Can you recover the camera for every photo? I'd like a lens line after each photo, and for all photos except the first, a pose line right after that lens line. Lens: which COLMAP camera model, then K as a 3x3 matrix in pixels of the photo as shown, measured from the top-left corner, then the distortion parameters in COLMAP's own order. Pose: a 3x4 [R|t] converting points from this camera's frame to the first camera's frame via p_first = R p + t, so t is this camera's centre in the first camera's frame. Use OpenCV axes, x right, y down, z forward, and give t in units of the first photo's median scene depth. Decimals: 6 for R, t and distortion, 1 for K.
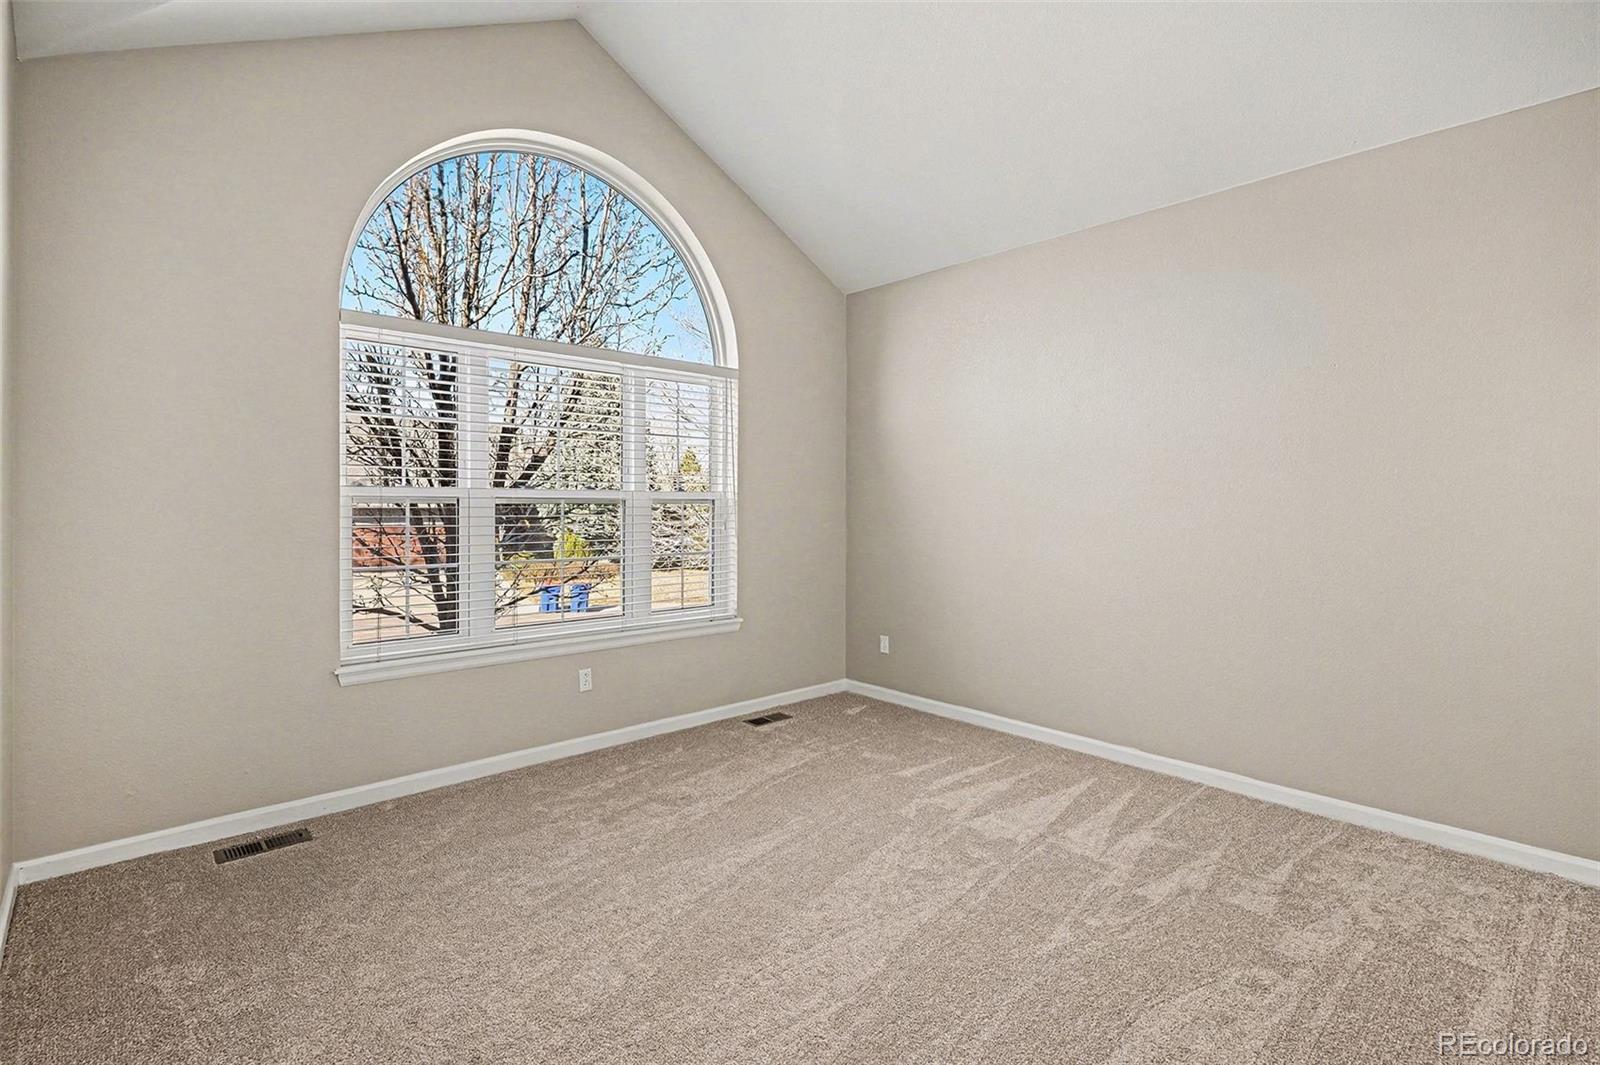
lens RADIAL K [[825.9, 0, 800.3], [0, 825.9, 519.0], [0, 0, 1]] dist [0.004403, 0.000235]
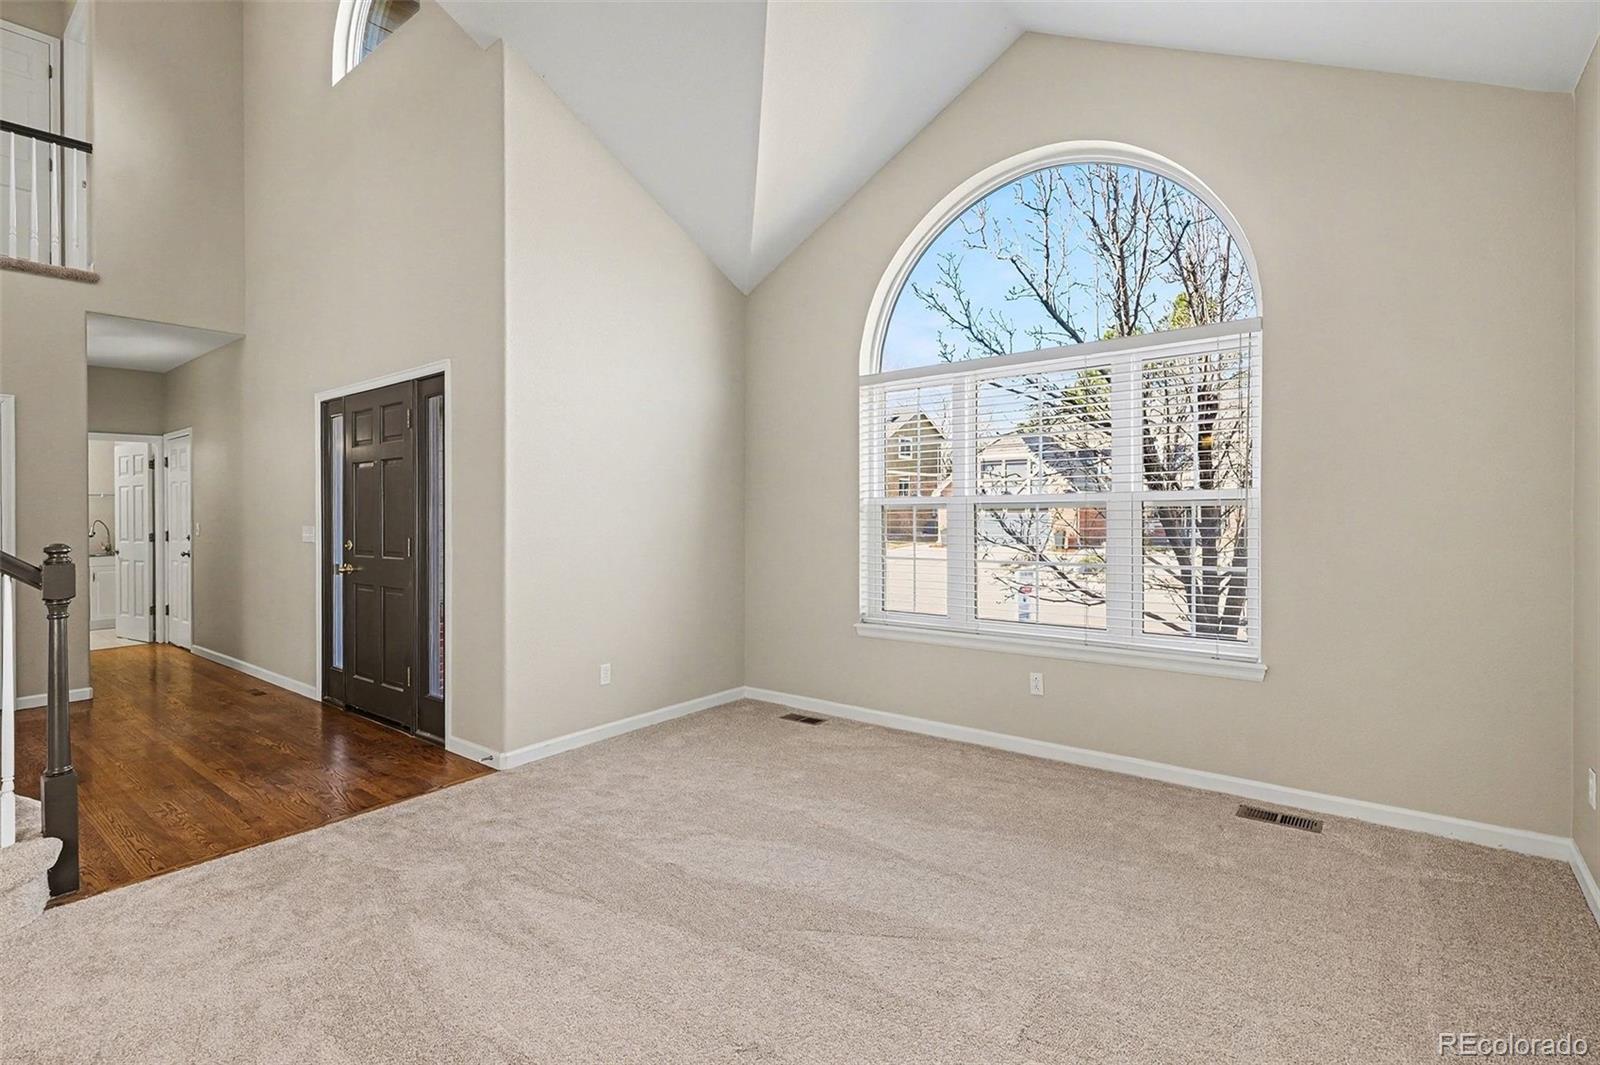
lens RADIAL K [[752.0, 0, 800.6], [0, 752.0, 530.6], [0, 0, 1]] dist [-0.003059, -0.000157]
pose [[0.094684, 0.020522, -0.995296, 0.518747], [-0.004118, 0.999787, 0.020222, -0.006715], [0.995499, 0.002183, 0.094748, 0.528483]]
